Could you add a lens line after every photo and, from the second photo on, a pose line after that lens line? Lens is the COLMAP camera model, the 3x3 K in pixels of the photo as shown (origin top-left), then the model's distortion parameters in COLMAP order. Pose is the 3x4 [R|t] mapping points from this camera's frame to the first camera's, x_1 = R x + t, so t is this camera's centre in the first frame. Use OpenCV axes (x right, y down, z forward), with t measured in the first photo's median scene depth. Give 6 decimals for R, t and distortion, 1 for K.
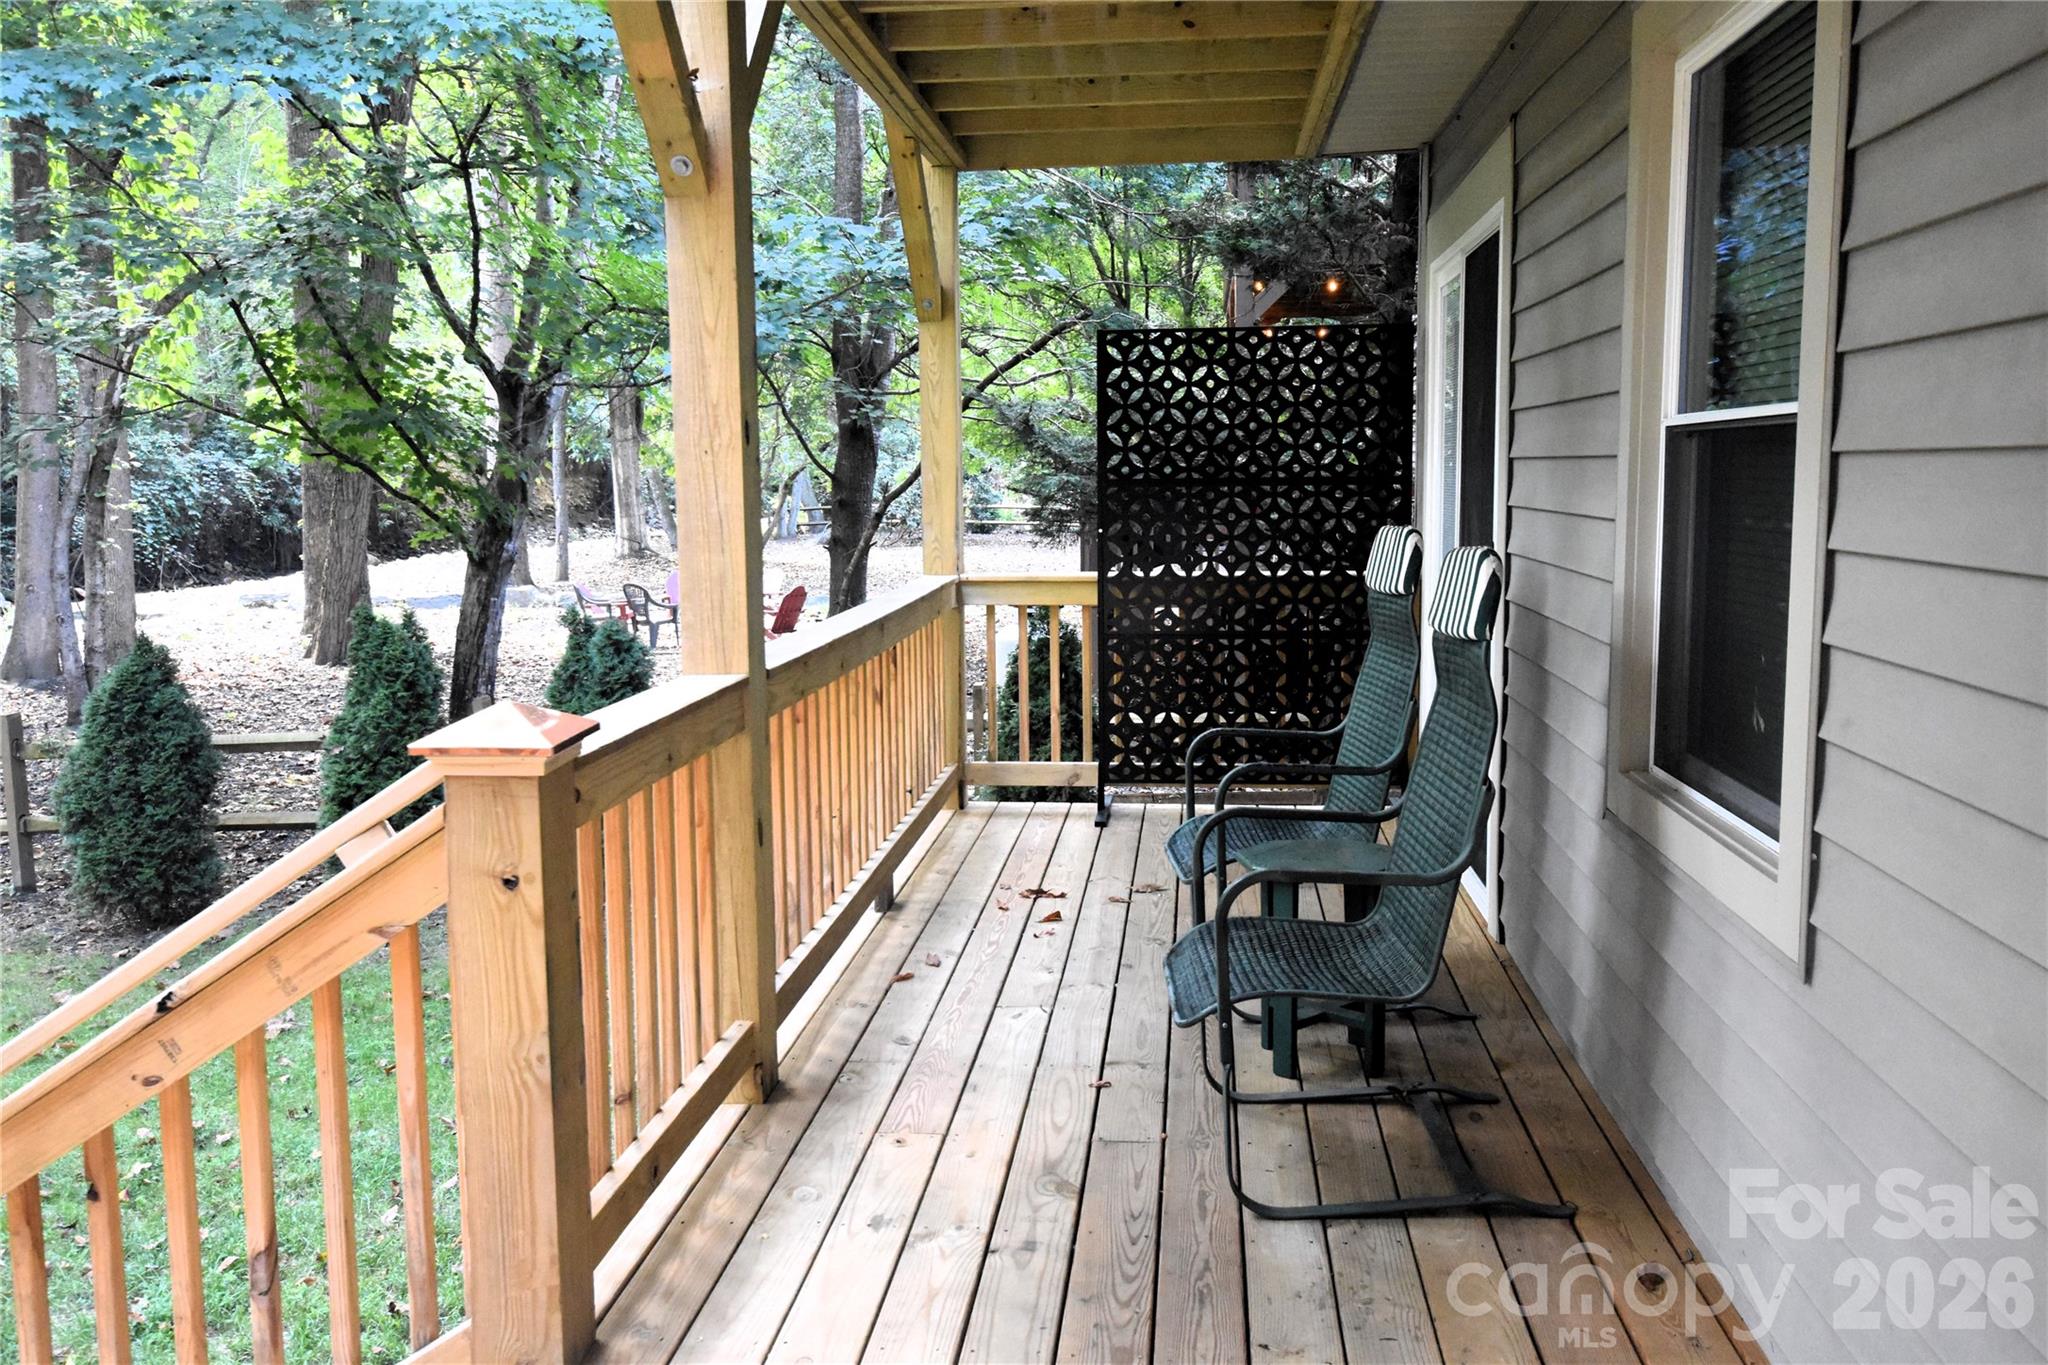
lens RADIAL K [[1674.7, 0, 1028.1], [0, 1674.7, 675.6], [0, 0, 1]] dist [0.010378, 0.036204]
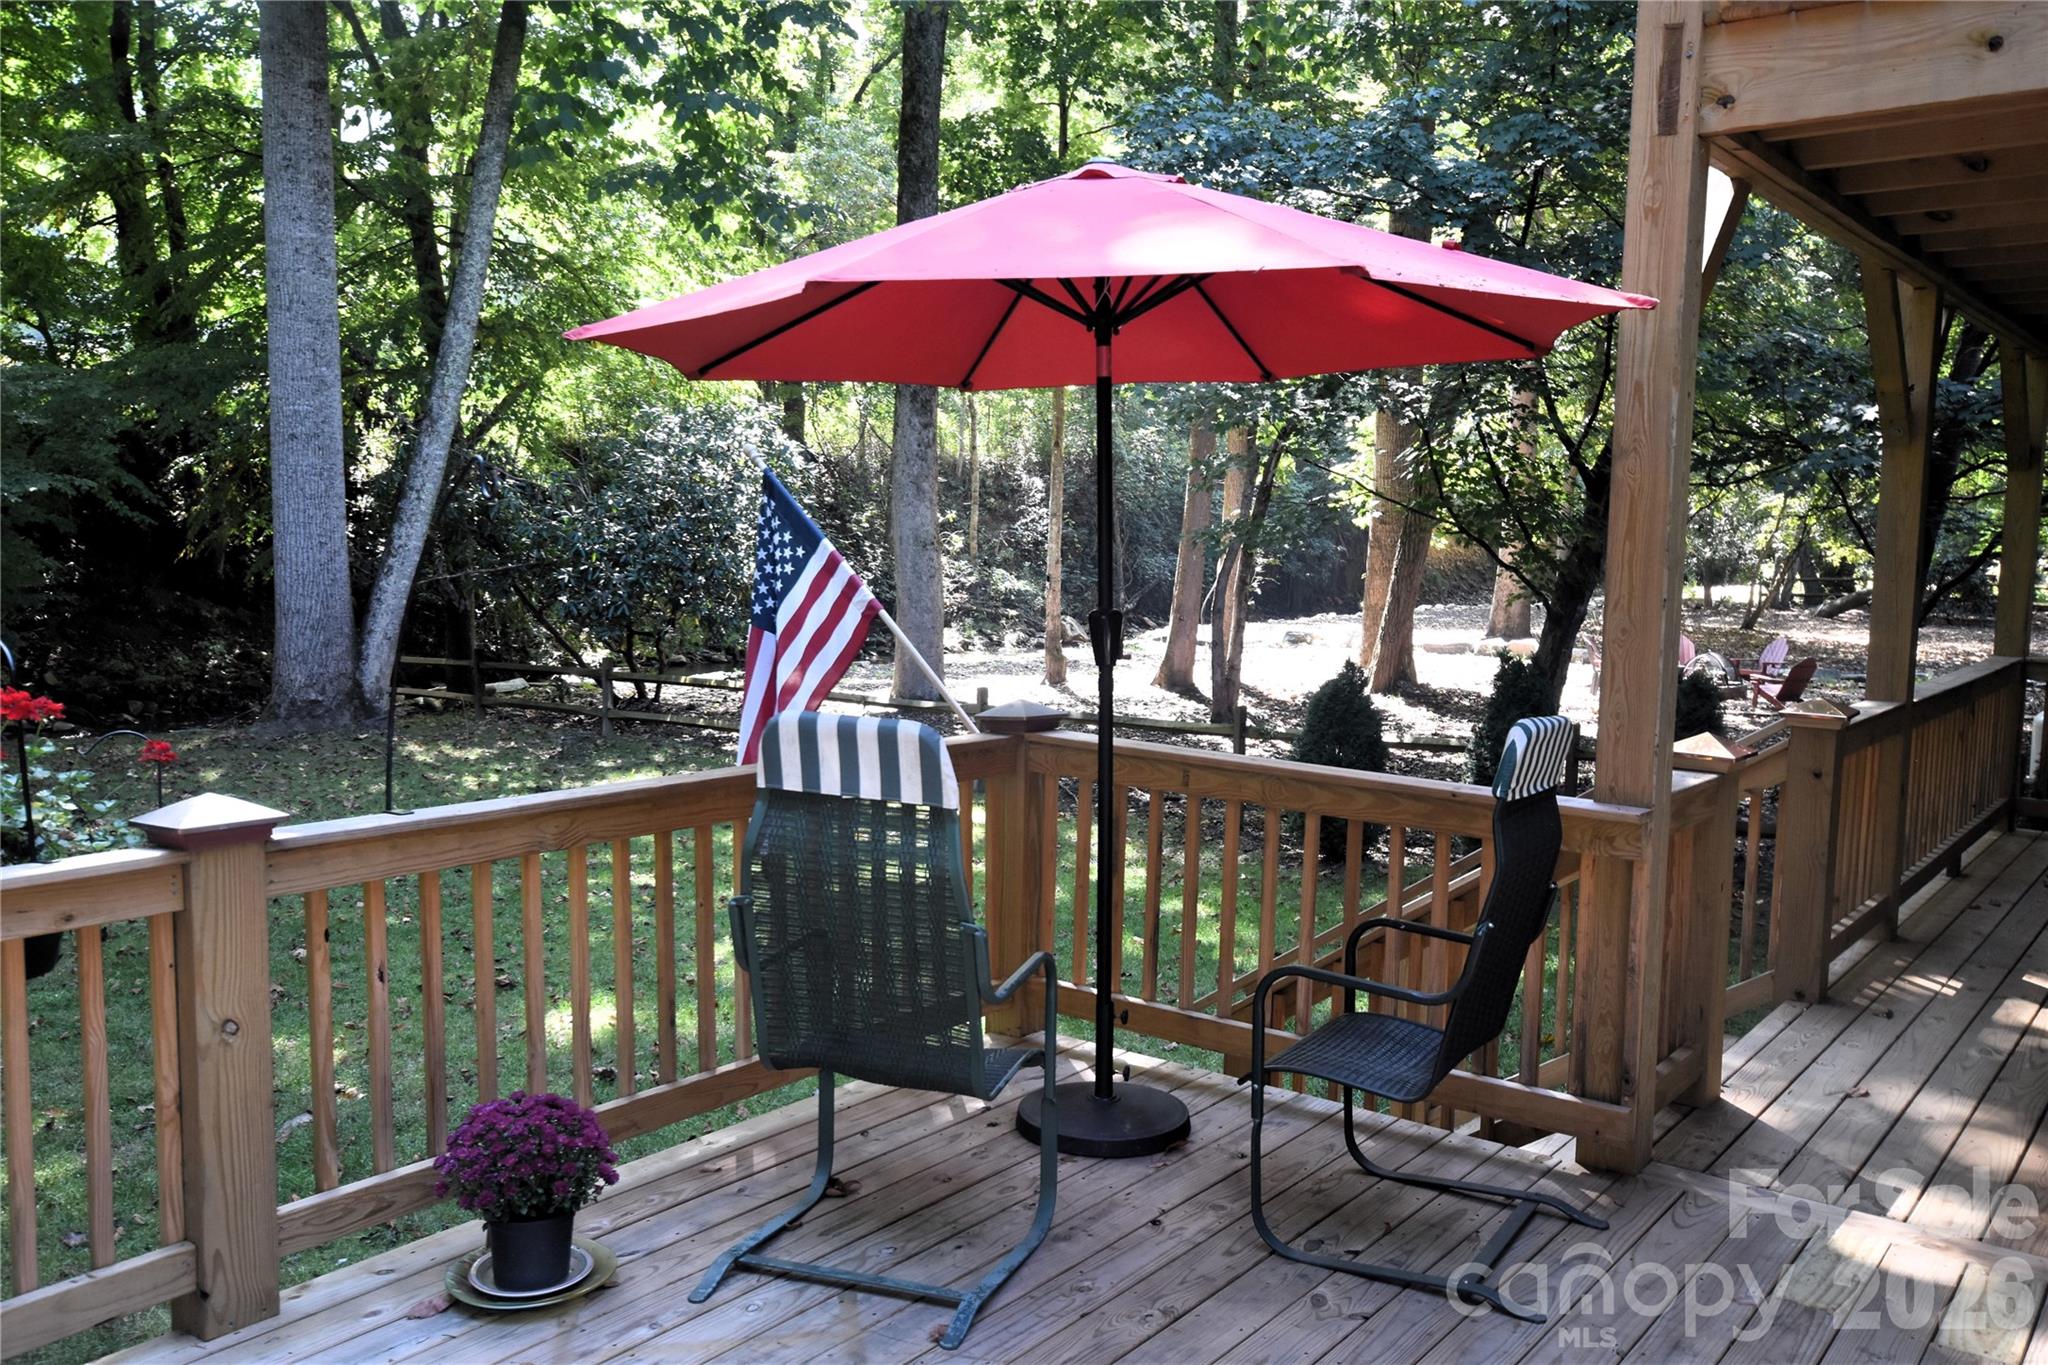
lens RADIAL K [[1674.7, 0, 1028.1], [0, 1674.7, 675.6], [0, 0, 1]] dist [0.010378, 0.036204]
pose [[0.850418, 0.078857, -0.520164, -0.014766], [-0.094916, 0.995476, -0.004264, 0.036678], [0.517475, 0.052998, 0.854056, -0.590206]]
